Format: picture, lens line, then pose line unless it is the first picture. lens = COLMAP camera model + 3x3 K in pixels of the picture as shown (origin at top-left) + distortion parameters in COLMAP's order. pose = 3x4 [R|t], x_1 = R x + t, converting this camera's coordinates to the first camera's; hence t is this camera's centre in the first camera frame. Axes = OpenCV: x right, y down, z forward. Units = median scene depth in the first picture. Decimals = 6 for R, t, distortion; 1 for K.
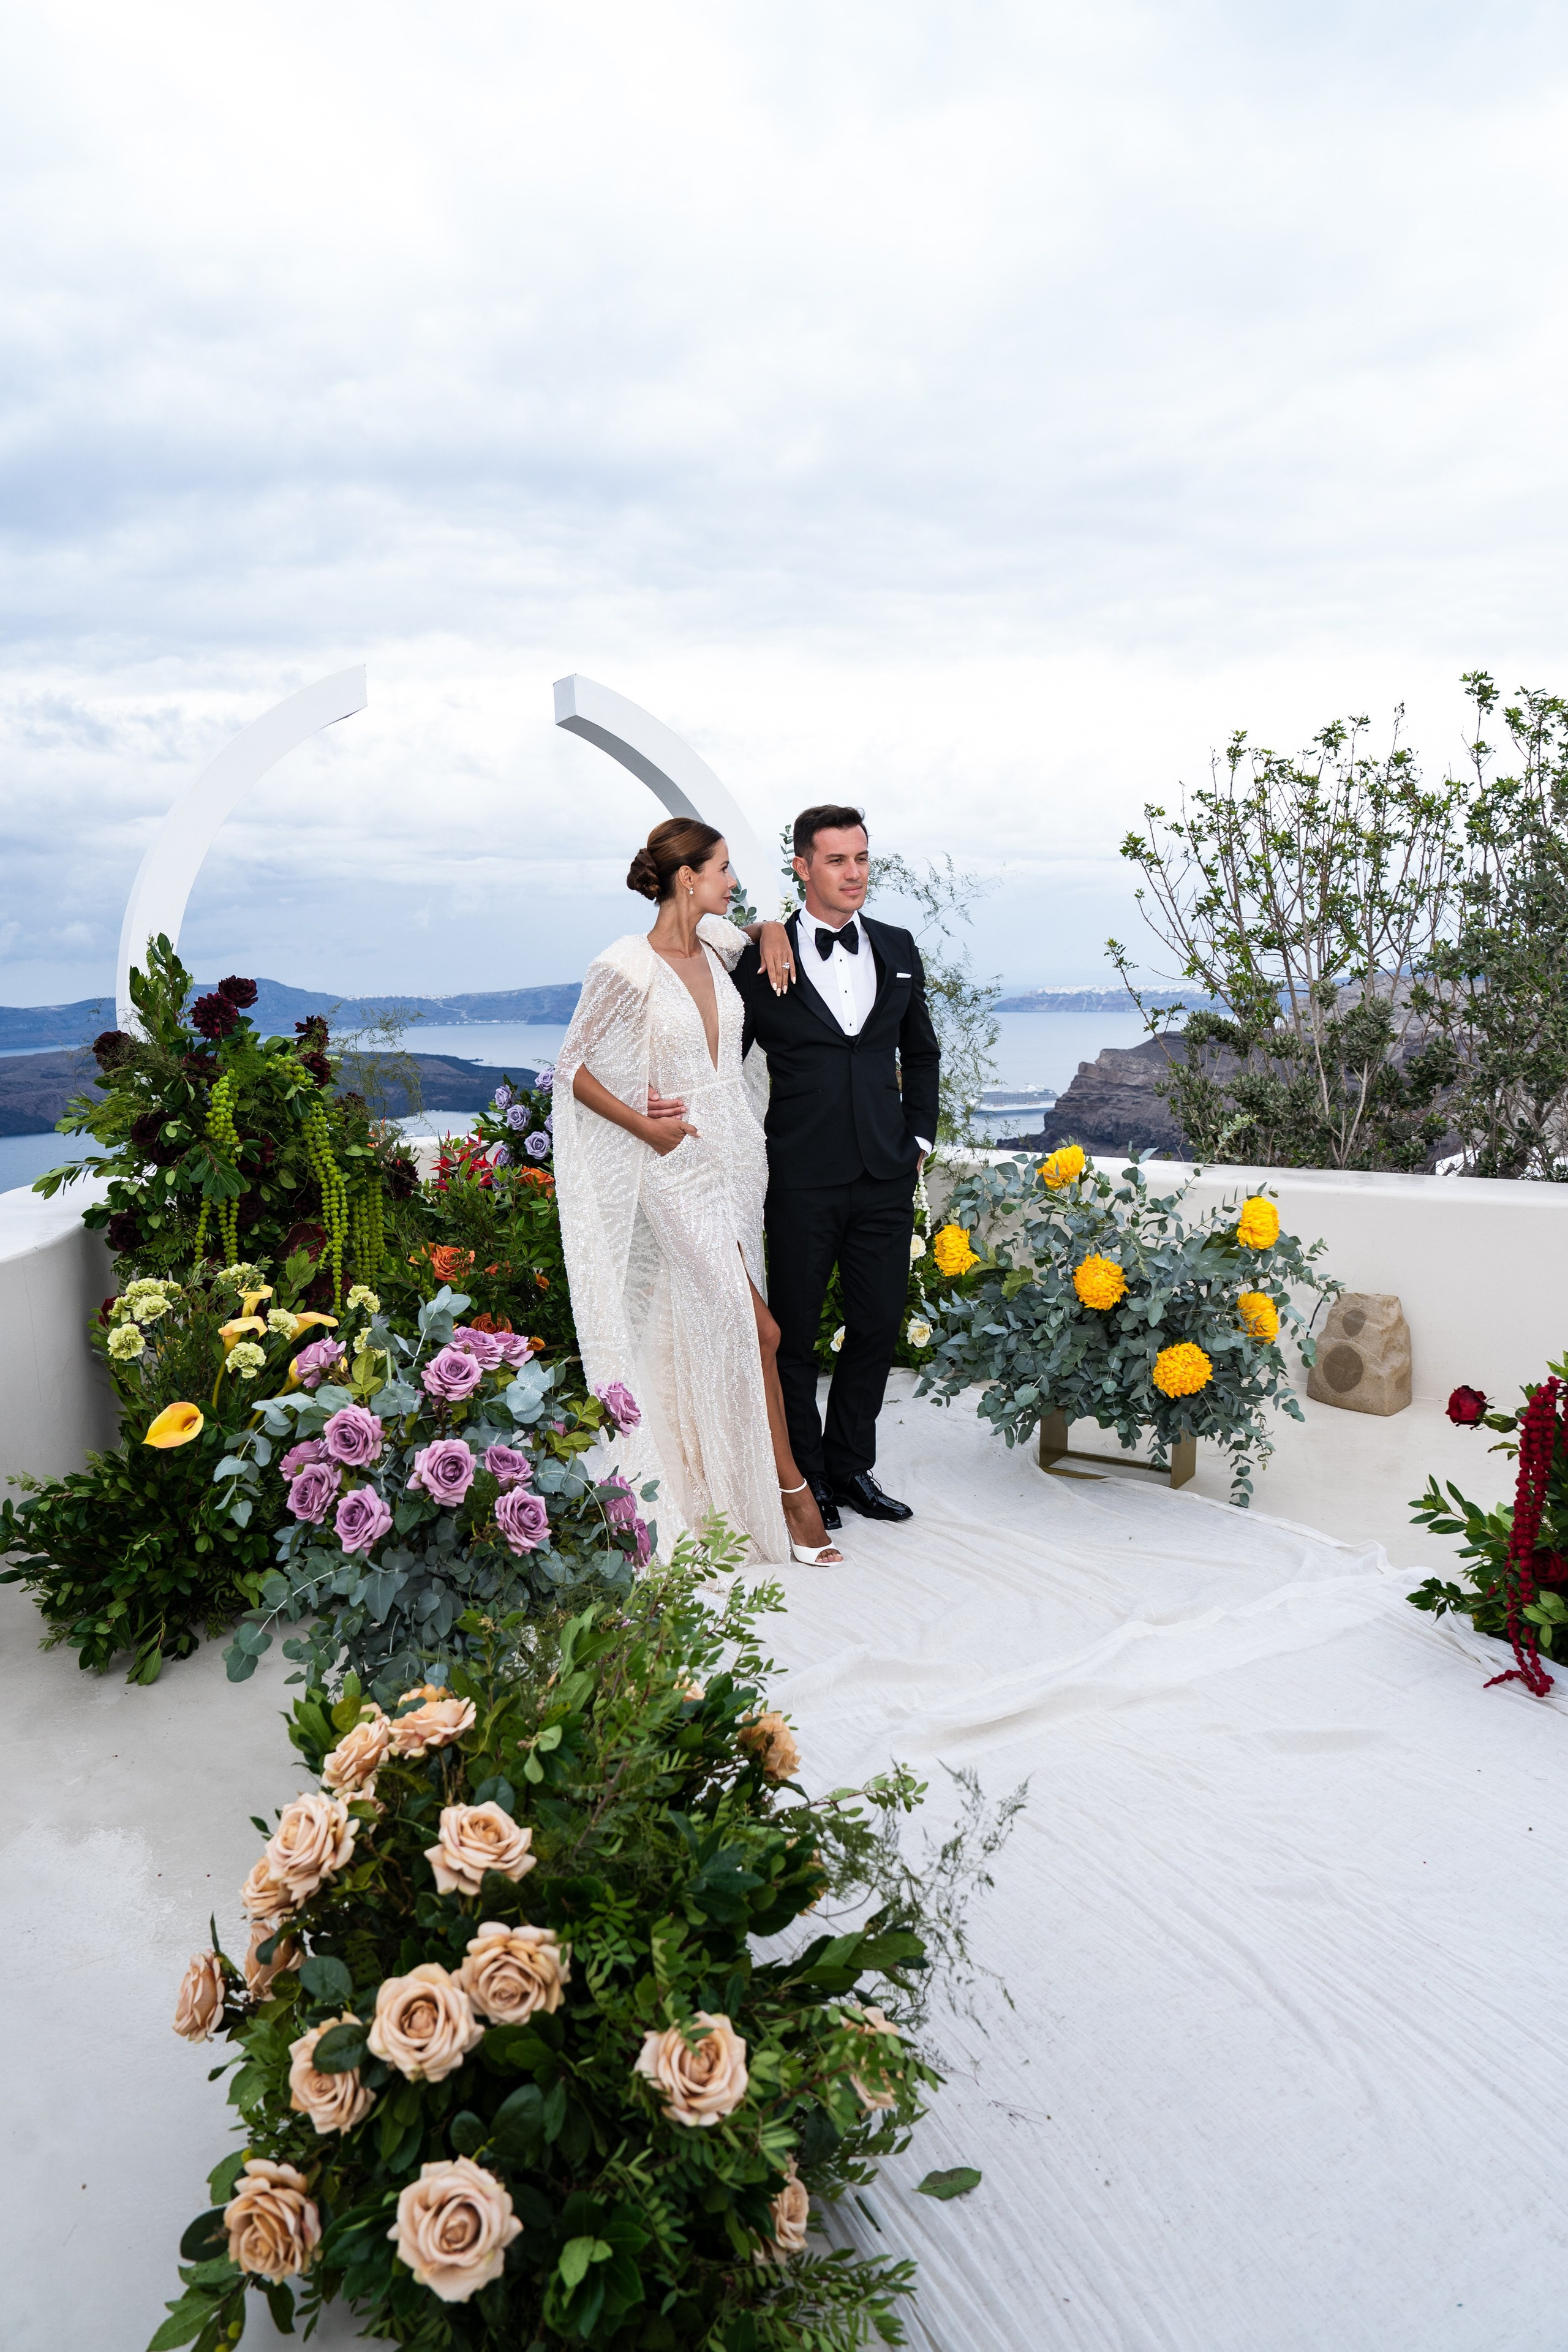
lens RADIAL K [[1674.5, 0, 803.3], [0, 1674.5, 1223.0], [0, 0, 1]] dist [-0.113372, 0.059963]
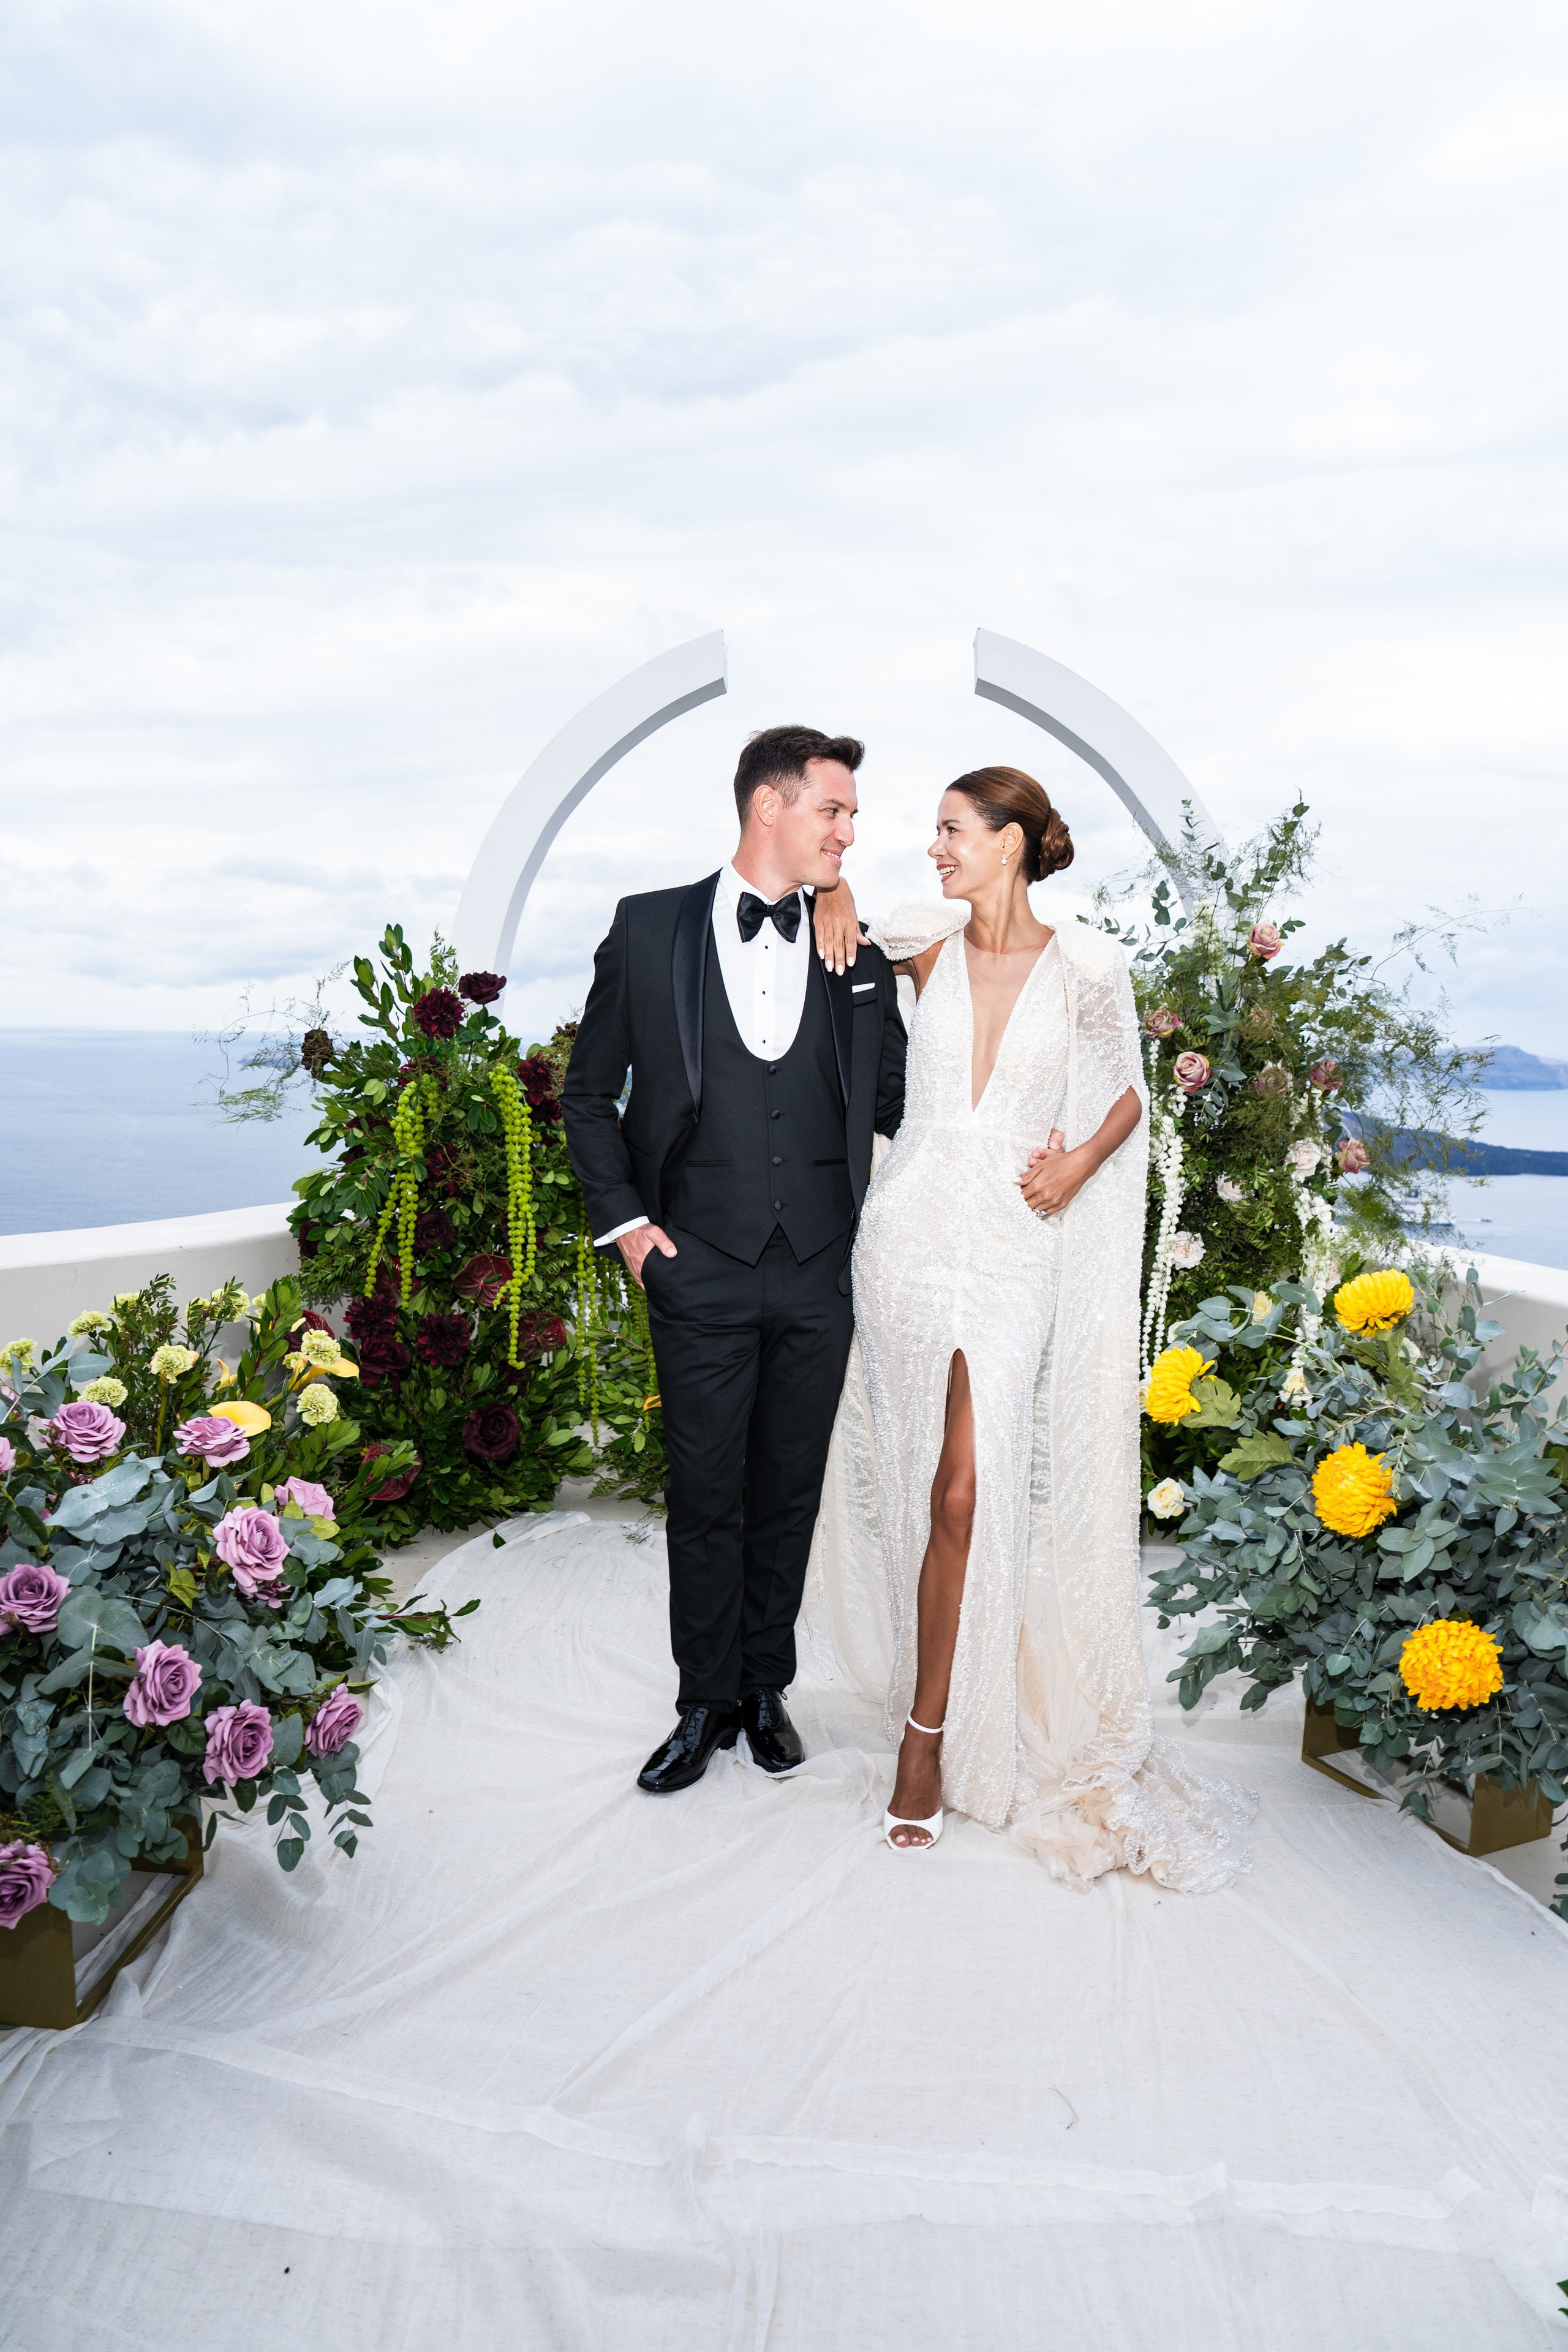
lens RADIAL K [[1674.5, 0, 780.8], [0, 1674.5, 1177.6], [0, 0, 1]] dist [-0.113372, 0.059963]
pose [[0.840511, 0.085242, -0.535046, 0.300900], [-0.116034, 0.992953, -0.024085, -0.038277], [0.529223, 0.082327, 0.844479, 0.349007]]
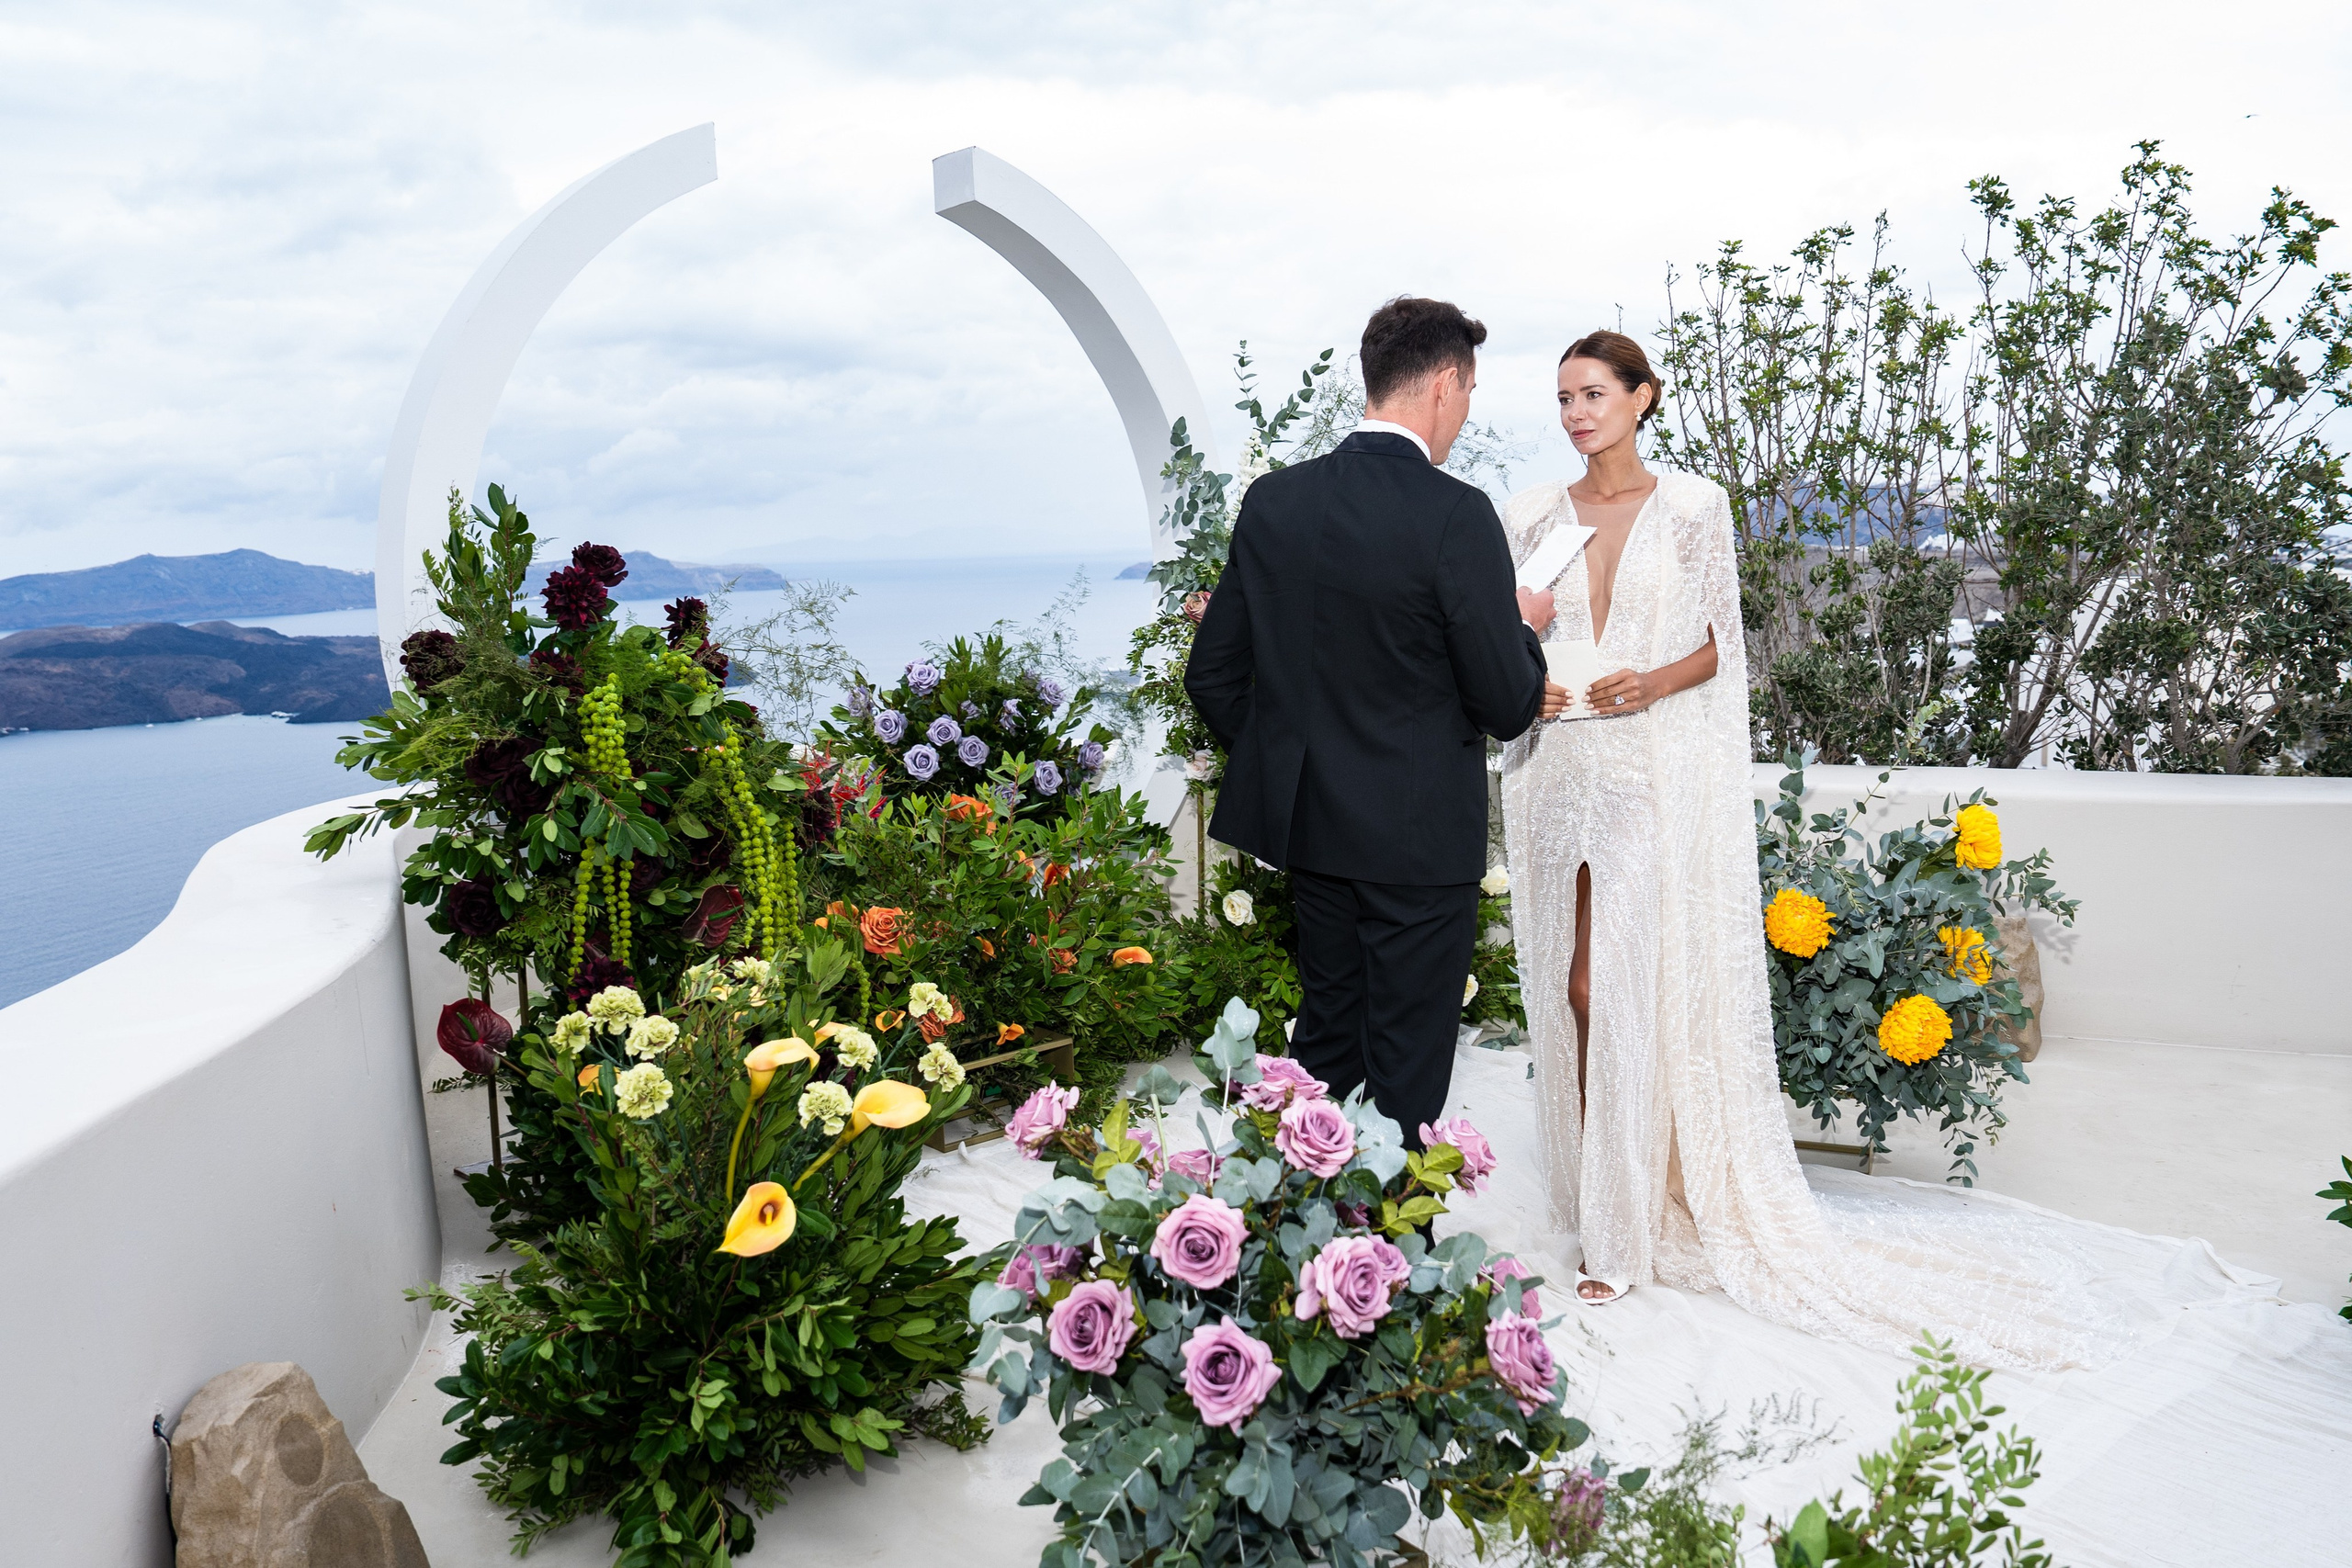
lens RADIAL K [[1912.7, 0, 1189.0], [0, 1912.7, 775.5], [0, 0, 1]] dist [-0.131087, 0.083492]
pose [[0.986514, -0.029703, 0.160960, -0.236673], [0.033357, 0.999242, -0.020045, -0.024802], [-0.160243, 0.025144, 0.986757, 0.156075]]
